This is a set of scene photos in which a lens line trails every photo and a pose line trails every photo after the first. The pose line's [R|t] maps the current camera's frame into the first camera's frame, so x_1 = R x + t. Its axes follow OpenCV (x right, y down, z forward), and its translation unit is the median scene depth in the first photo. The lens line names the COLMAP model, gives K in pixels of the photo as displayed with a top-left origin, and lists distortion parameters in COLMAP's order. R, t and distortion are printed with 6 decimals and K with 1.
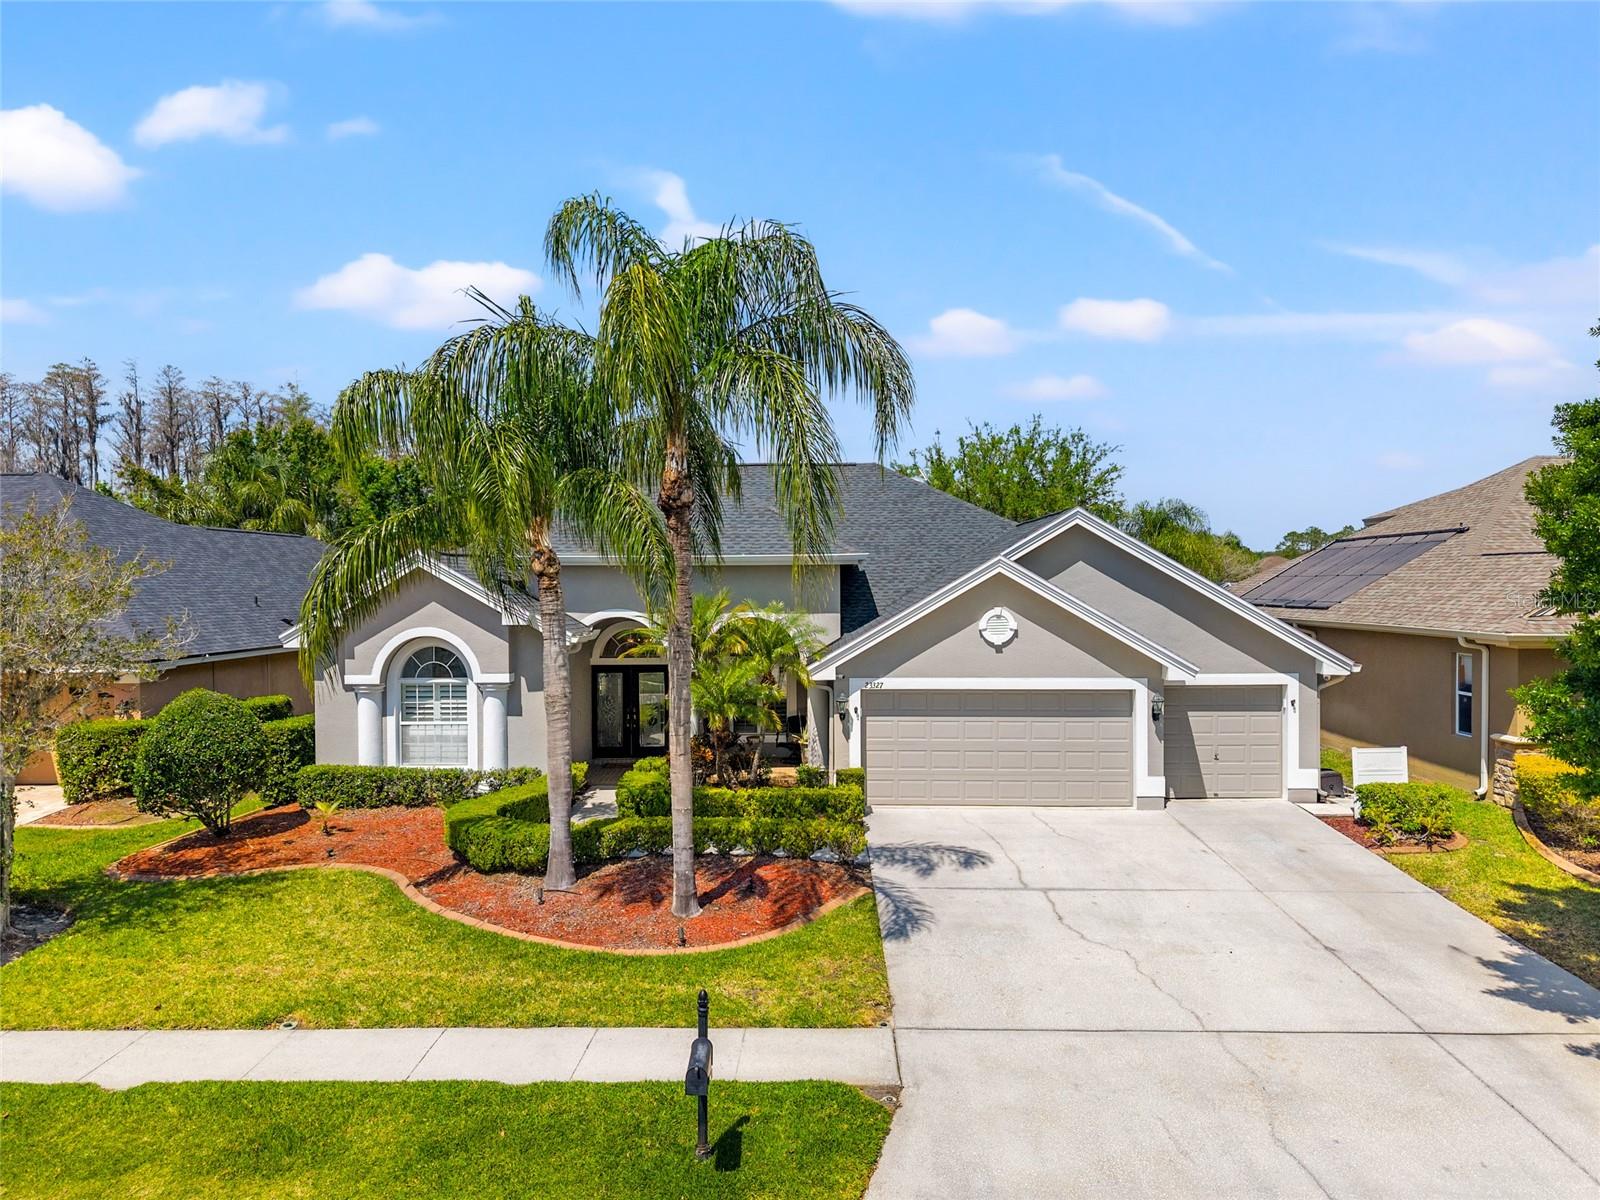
lens RADIAL K [[1119.1, 0, 800.0], [0, 1119.1, 600.0], [0, 0, 1]] dist [0.014509, -0.000930]
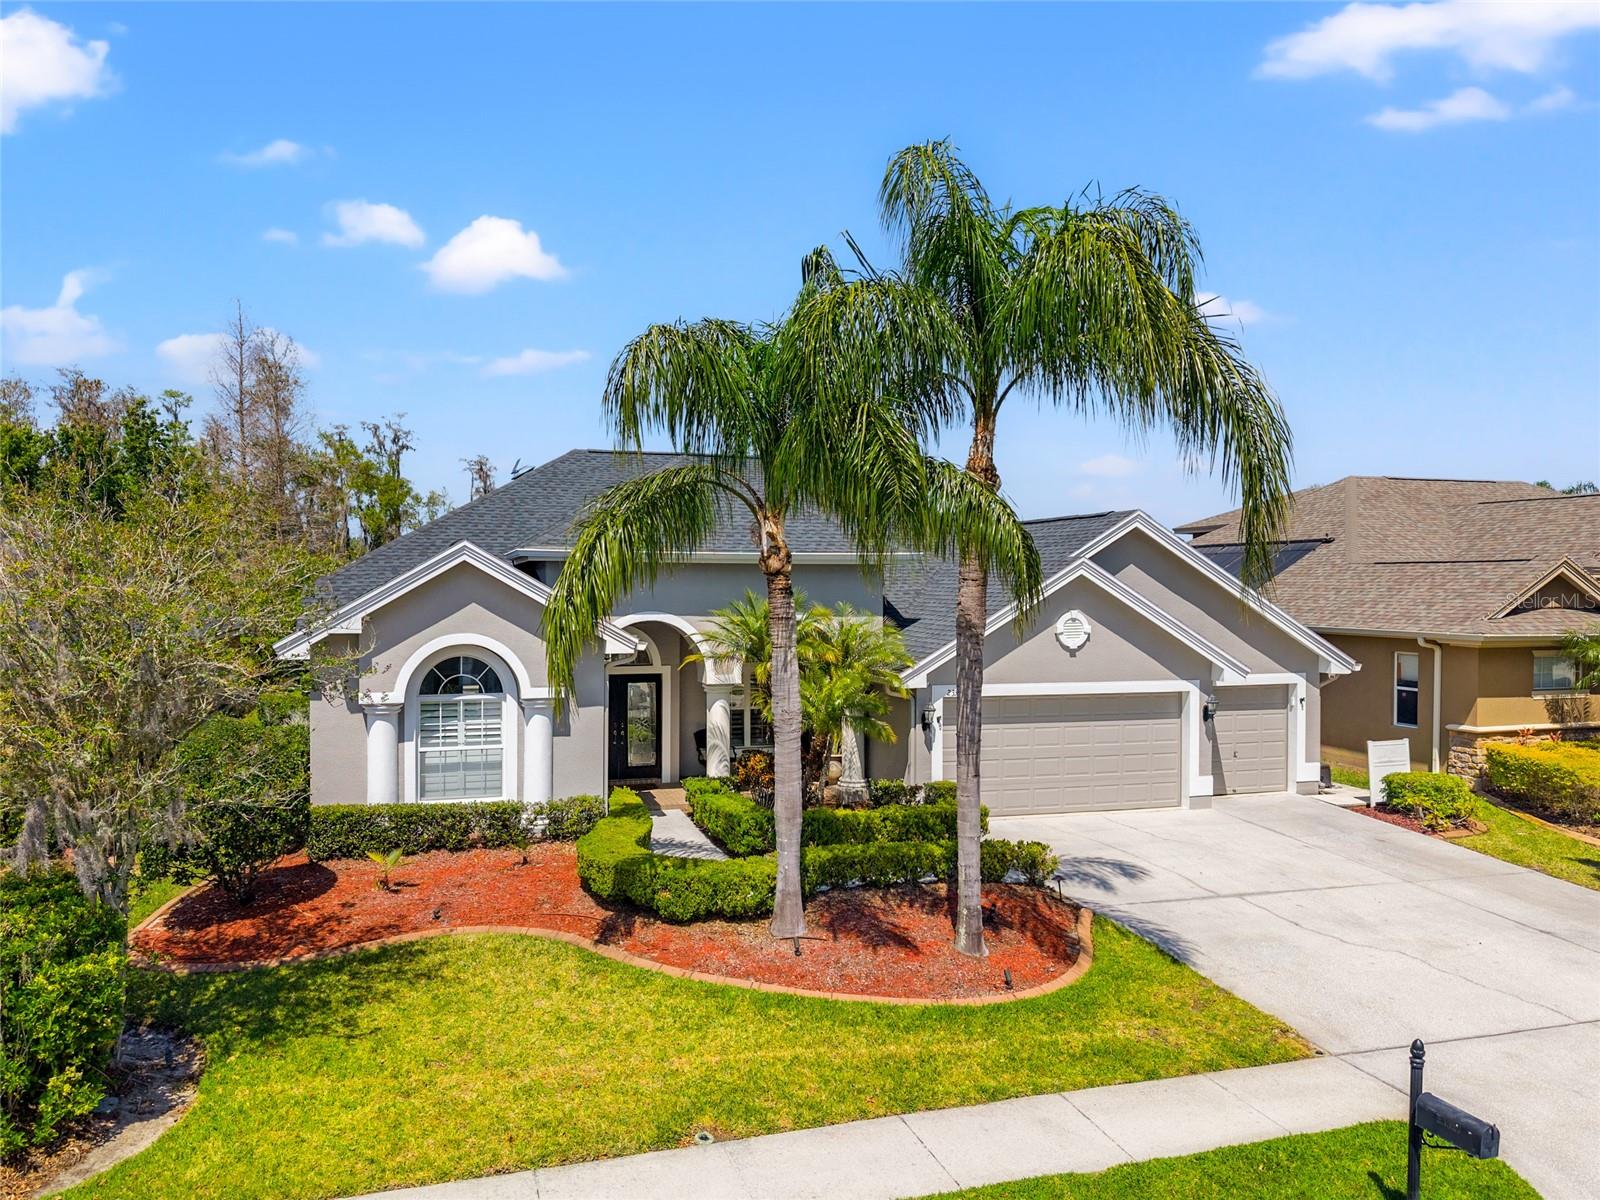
lens RADIAL K [[1138.1, 0, 754.8], [0, 1138.1, 591.7], [0, 0, 1]] dist [0.039268, -0.035850]
pose [[0.952152, 0.006311, 0.305559, -0.401171], [-0.004078, 0.999960, -0.007946, -0.000882], [-0.305597, 0.006319, 0.952140, 0.128969]]
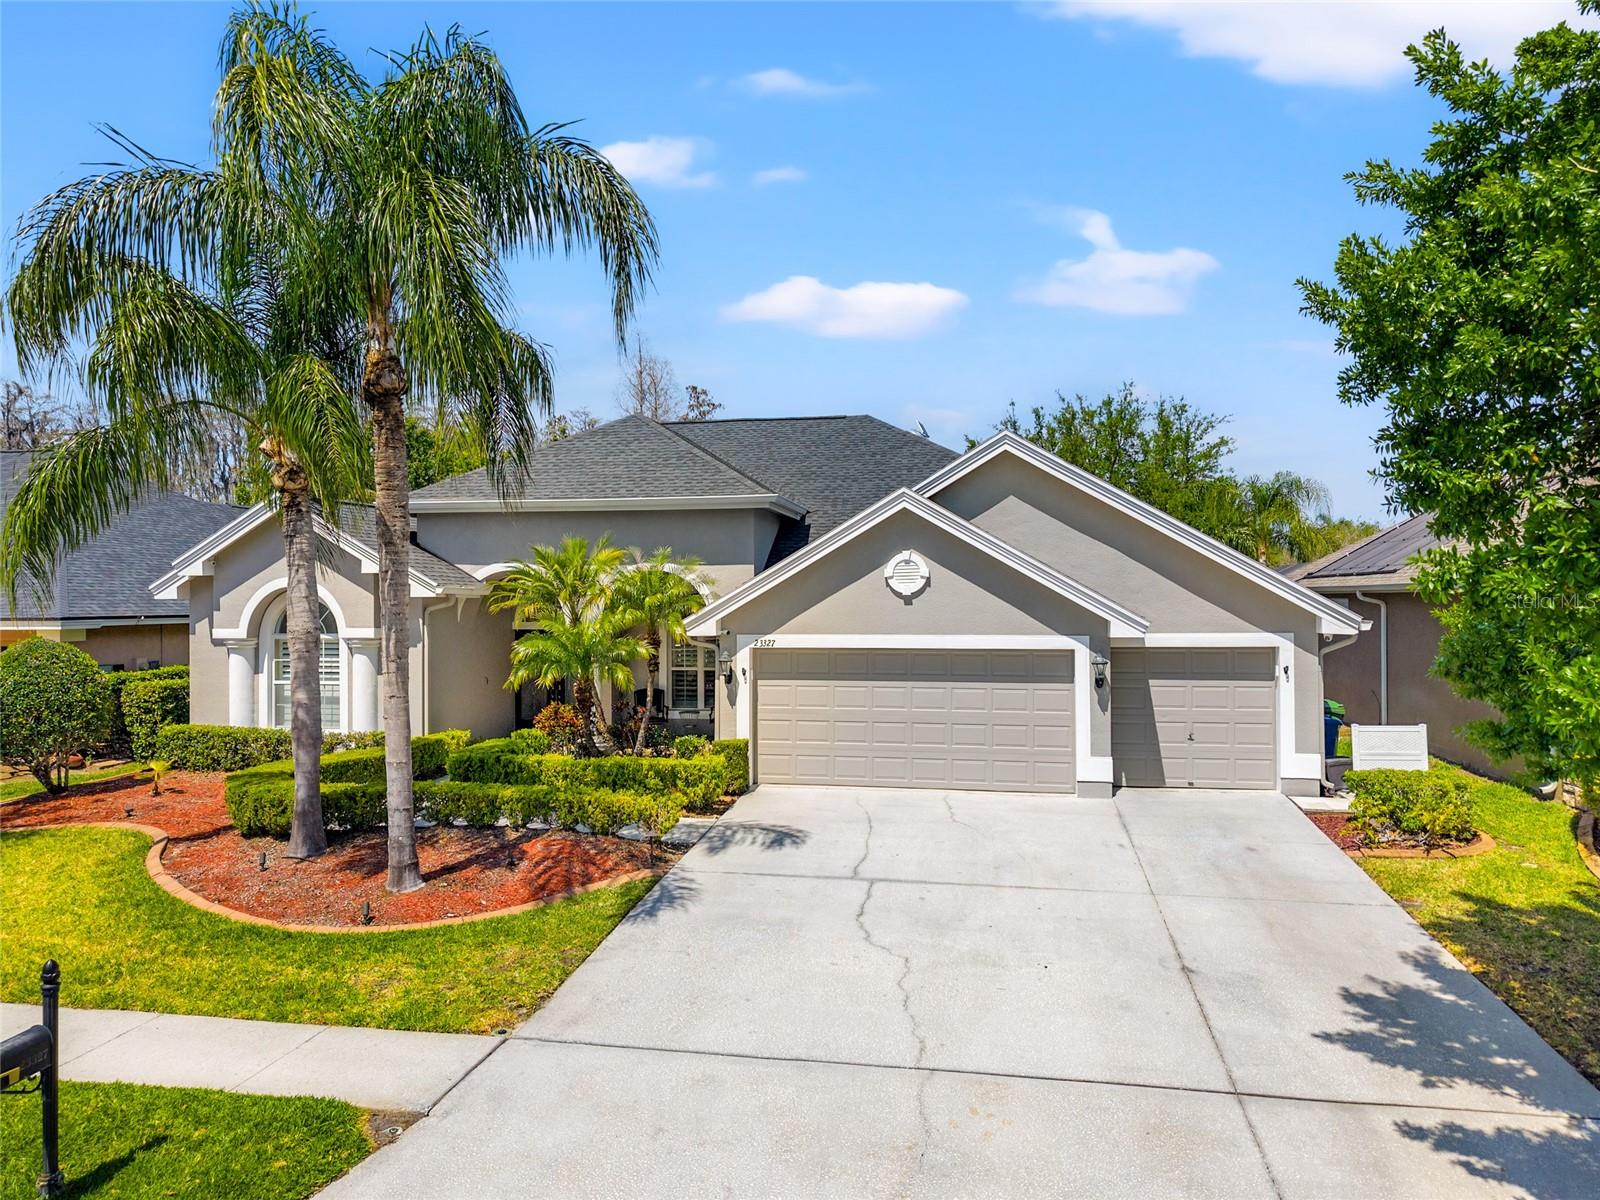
lens RADIAL K [[1118.6, 0, 800.0], [0, 1118.6, 600.0], [0, 0, 1]] dist [0.034420, -0.048864]
pose [[0.987030, 0.001550, -0.160528, 0.234725], [-0.003635, 0.999913, -0.012700, 0.055170], [0.160495, 0.013119, 0.986950, 0.161317]]
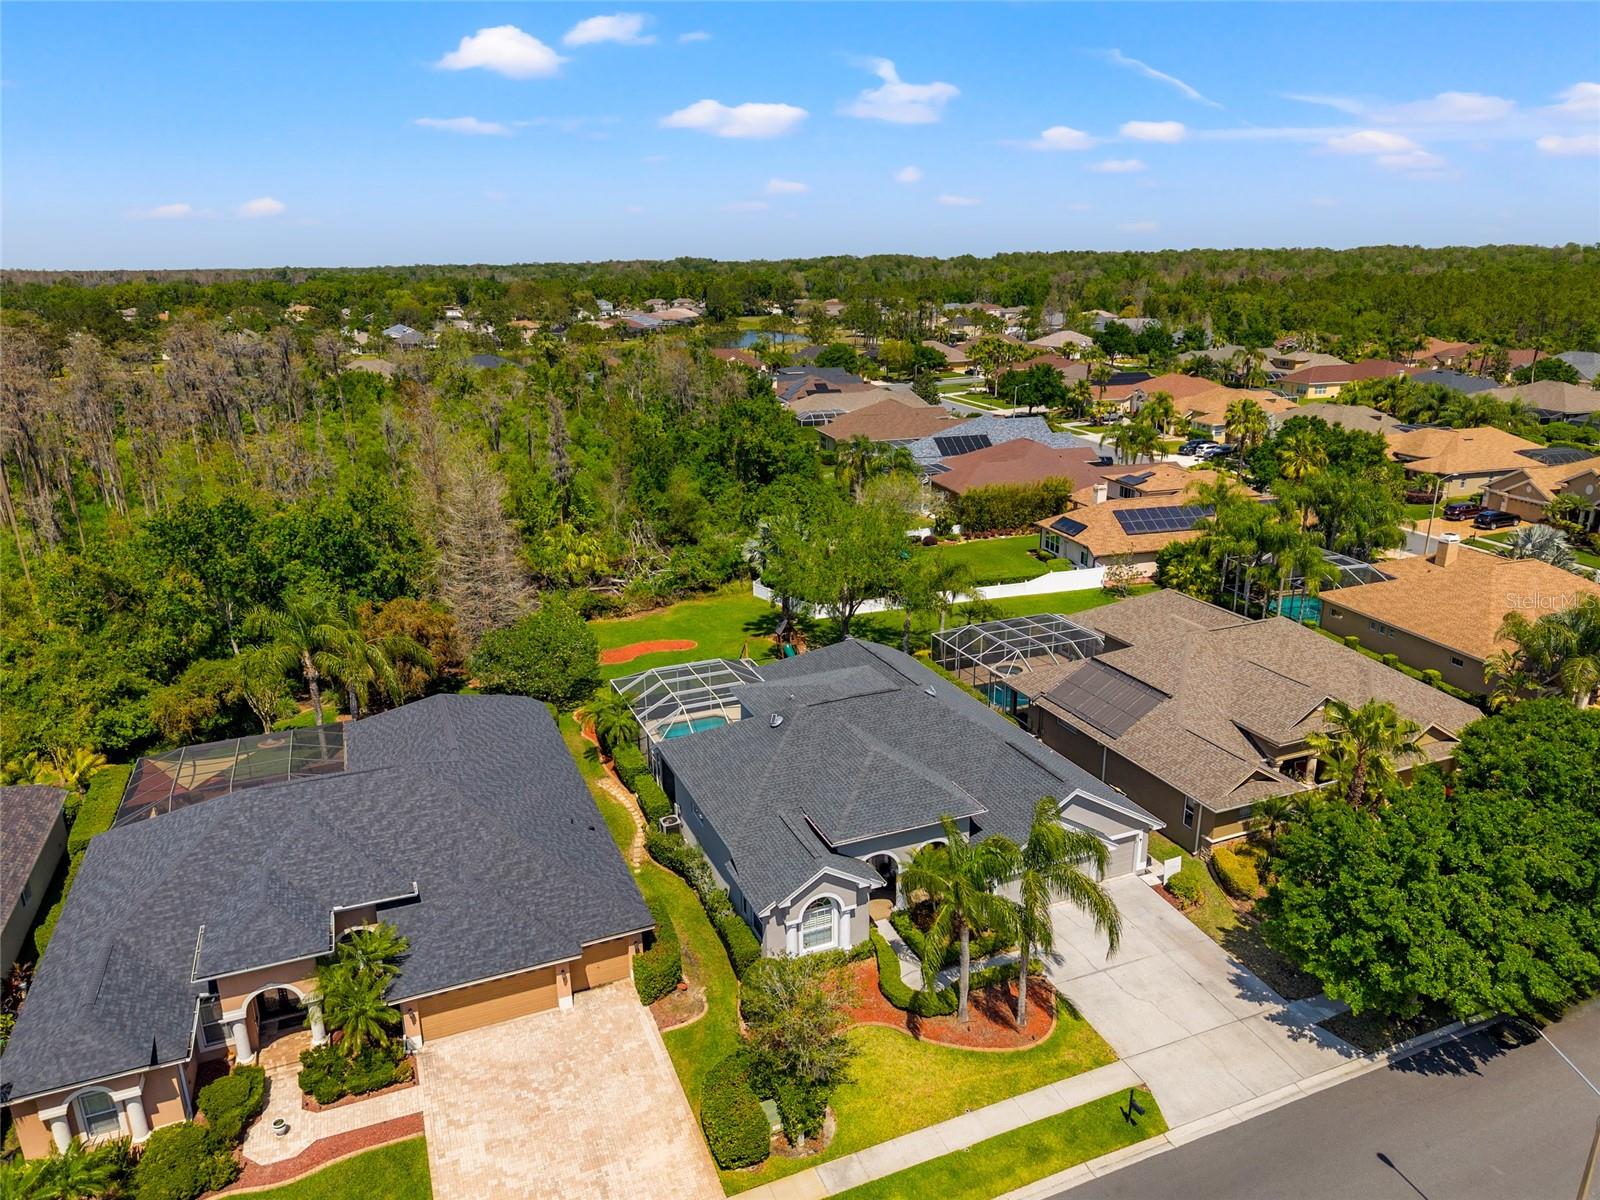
lens RADIAL K [[1118.6, 0, 800.0], [0, 1118.6, 600.0], [0, 0, 1]] dist [0.034420, -0.048864]
pose [[0.917959, -0.133467, 0.373549, -1.146504], [0.025593, 0.959662, 0.279989, -1.171774], [-0.395850, -0.247458, 0.884346, -0.789268]]
